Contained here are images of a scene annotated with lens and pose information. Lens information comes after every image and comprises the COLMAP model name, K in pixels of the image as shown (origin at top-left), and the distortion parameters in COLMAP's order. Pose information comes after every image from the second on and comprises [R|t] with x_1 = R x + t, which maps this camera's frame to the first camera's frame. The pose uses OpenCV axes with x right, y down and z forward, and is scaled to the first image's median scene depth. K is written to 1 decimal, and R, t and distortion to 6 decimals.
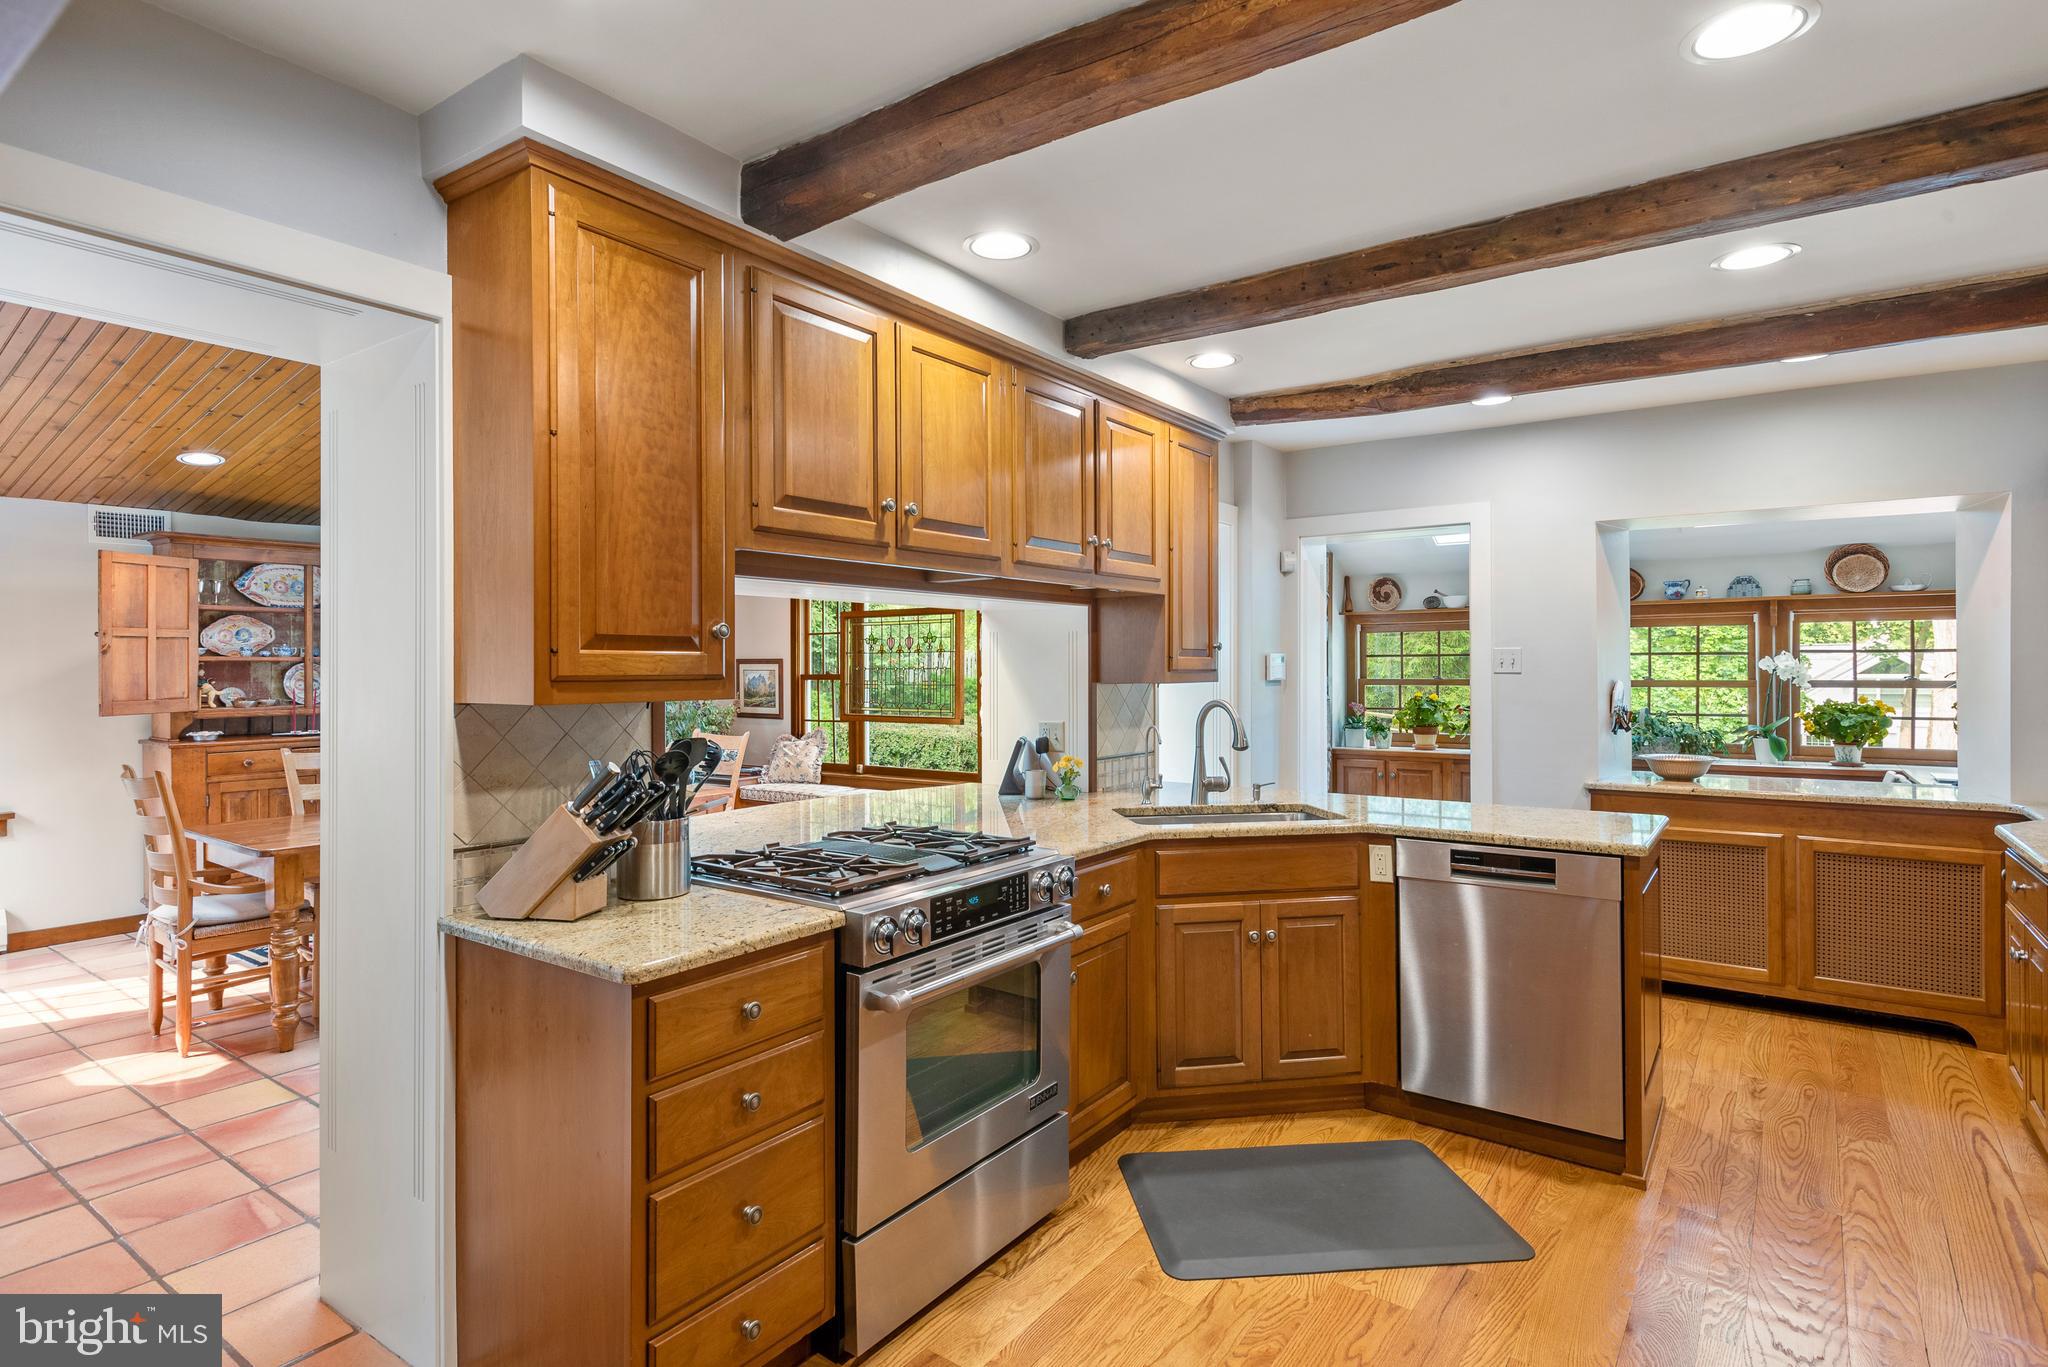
lens RADIAL K [[1050.8, 0, 1025.4], [0, 1050.8, 666.0], [0, 0, 1]] dist [0.016826, -0.006043]
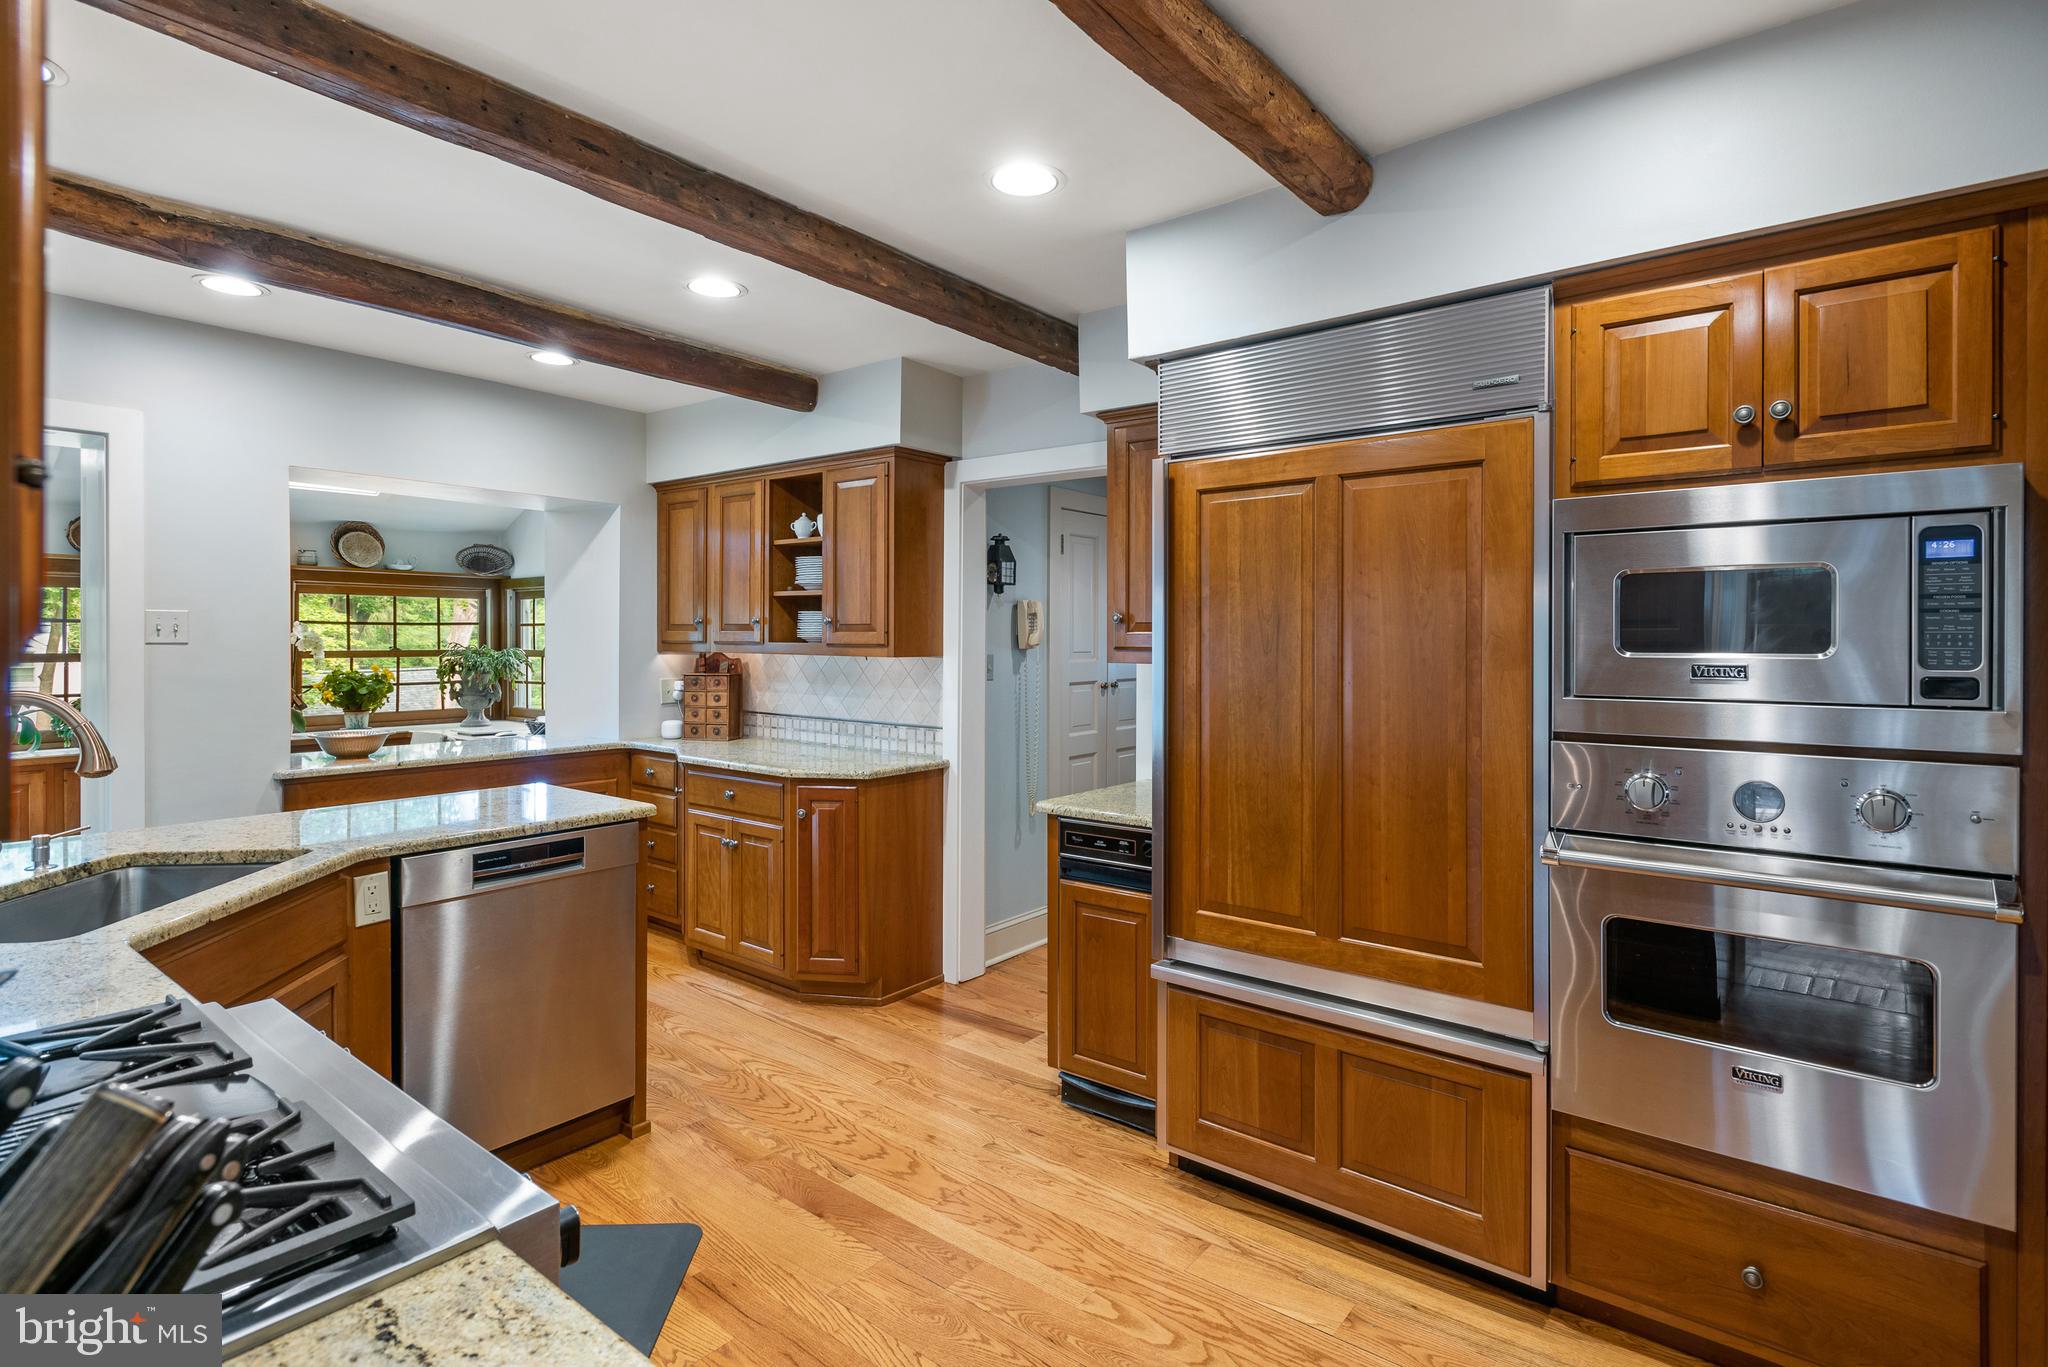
lens RADIAL K [[976.1, 0, 1089.4], [0, 976.1, 651.4], [0, 0, 1]] dist [-0.001044, -0.000424]
pose [[0.039180, -0.007576, 0.999203, -0.290540], [-0.005242, 0.999956, 0.007788, 0.004880], [-0.999218, -0.005543, 0.039139, 0.414132]]
